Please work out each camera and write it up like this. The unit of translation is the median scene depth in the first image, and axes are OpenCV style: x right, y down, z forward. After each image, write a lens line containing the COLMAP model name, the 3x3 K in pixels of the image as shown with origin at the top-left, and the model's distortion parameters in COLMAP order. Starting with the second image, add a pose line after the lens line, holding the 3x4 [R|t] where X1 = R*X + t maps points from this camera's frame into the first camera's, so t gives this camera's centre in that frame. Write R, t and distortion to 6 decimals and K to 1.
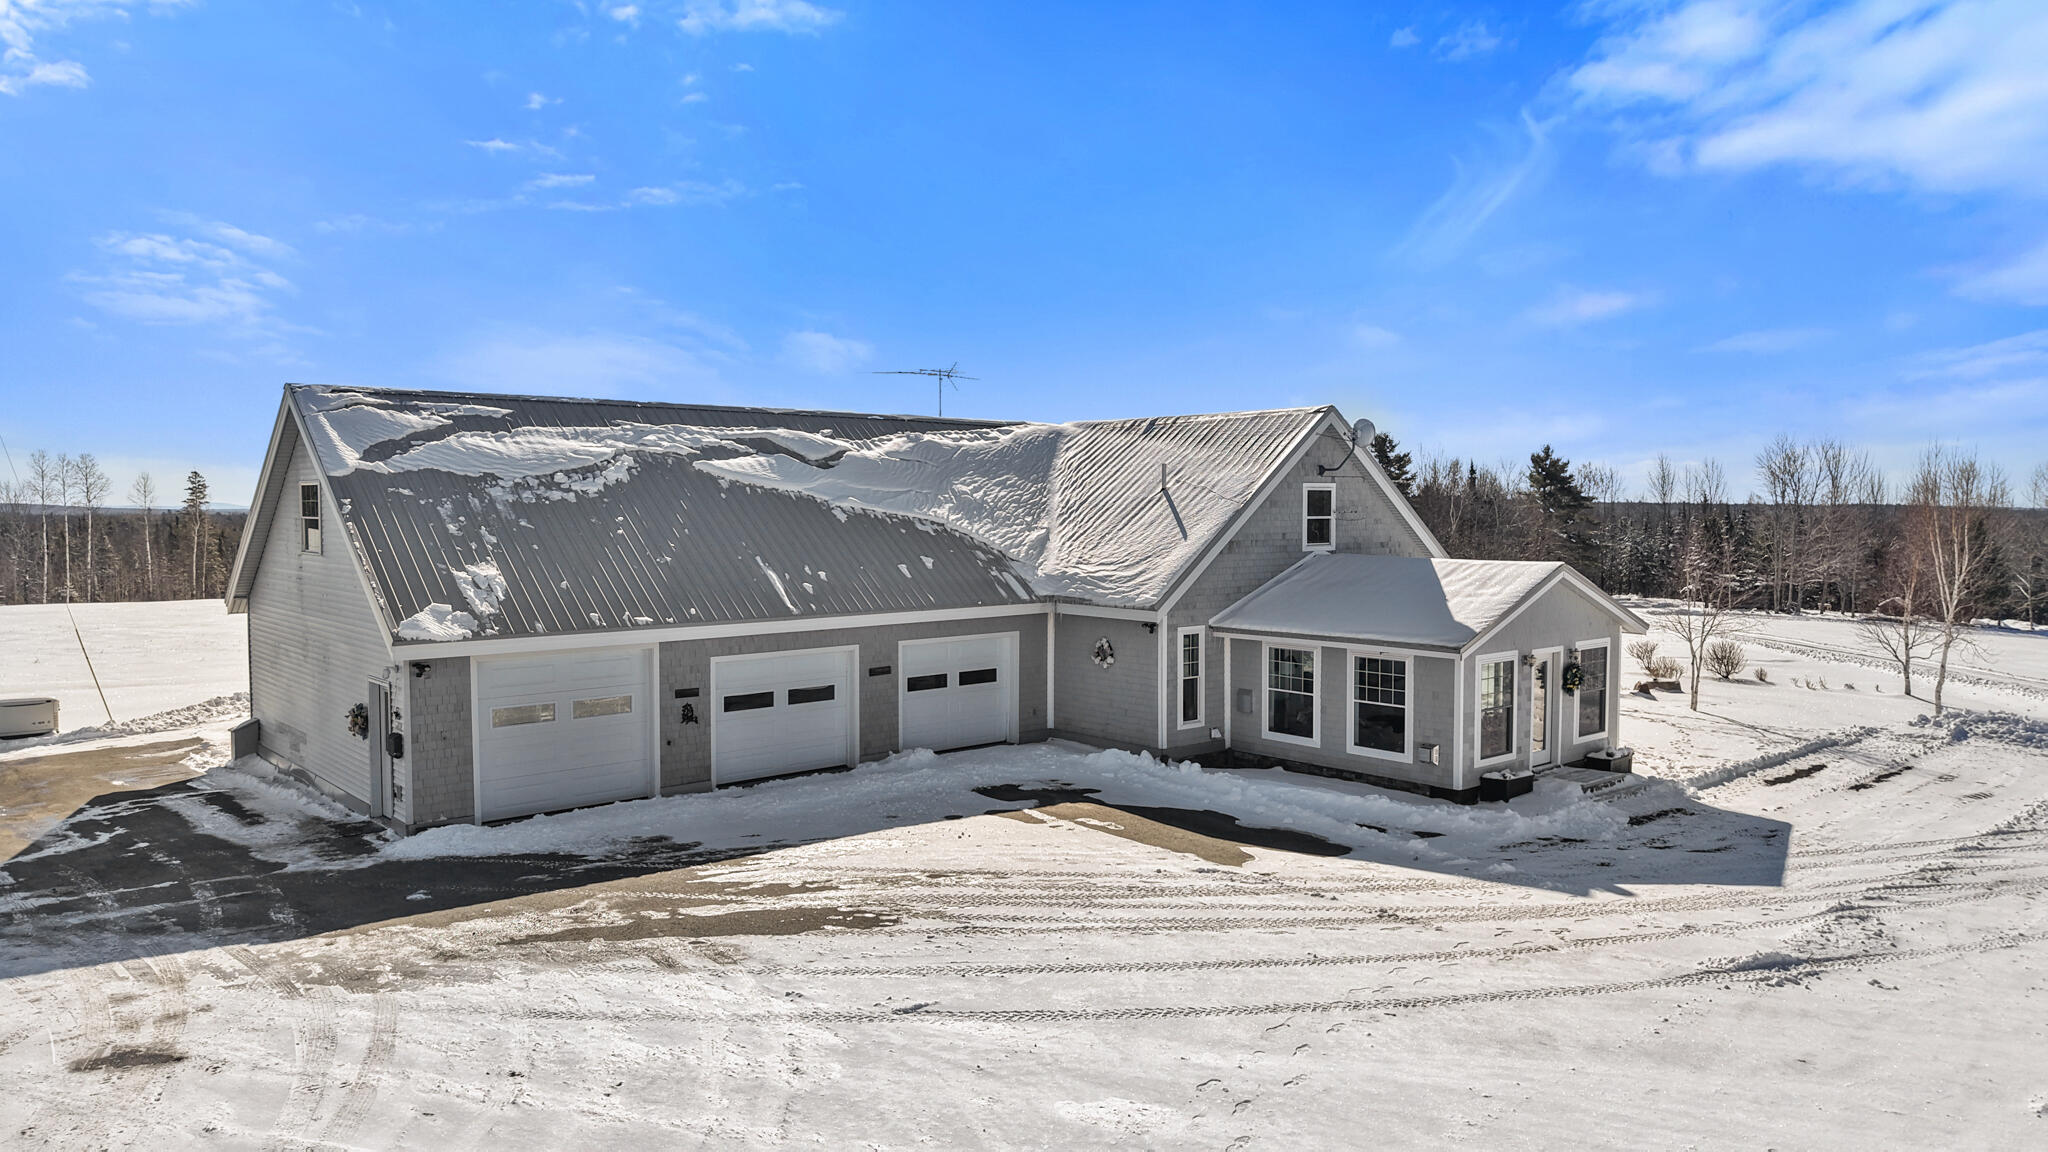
lens RADIAL K [[1357.4, 0, 1018.8], [0, 1357.4, 567.0], [0, 0, 1]] dist [0.031610, -0.020313]
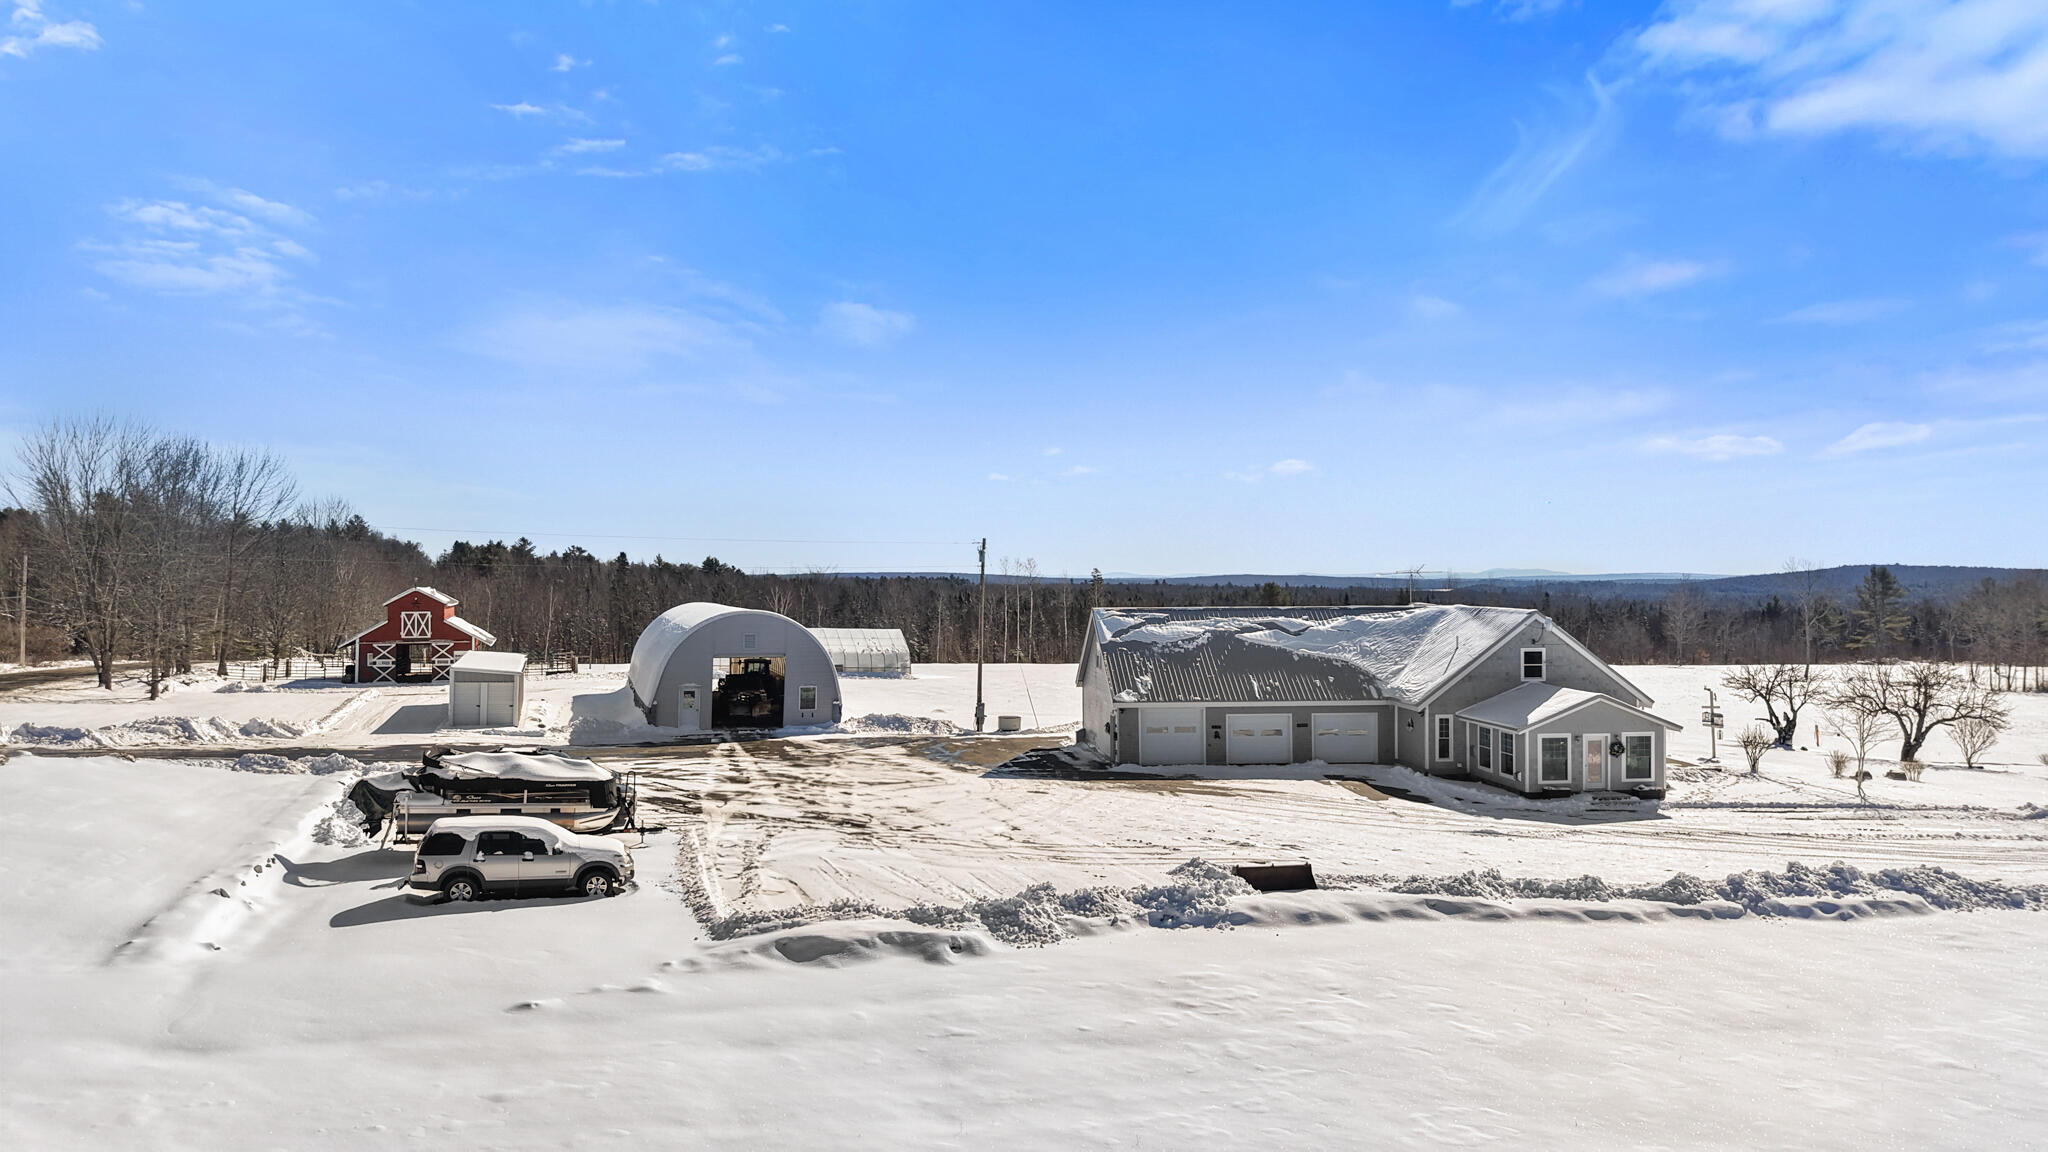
lens RADIAL K [[1357.4, 0, 1011.8], [0, 1357.4, 577.1], [0, 0, 1]] dist [0.031610, -0.020313]
pose [[0.819959, 0.000670, -0.572422, 0.893876], [-0.025114, 0.999079, -0.034805, -0.091651], [0.571872, 0.042914, 0.819220, -1.333982]]
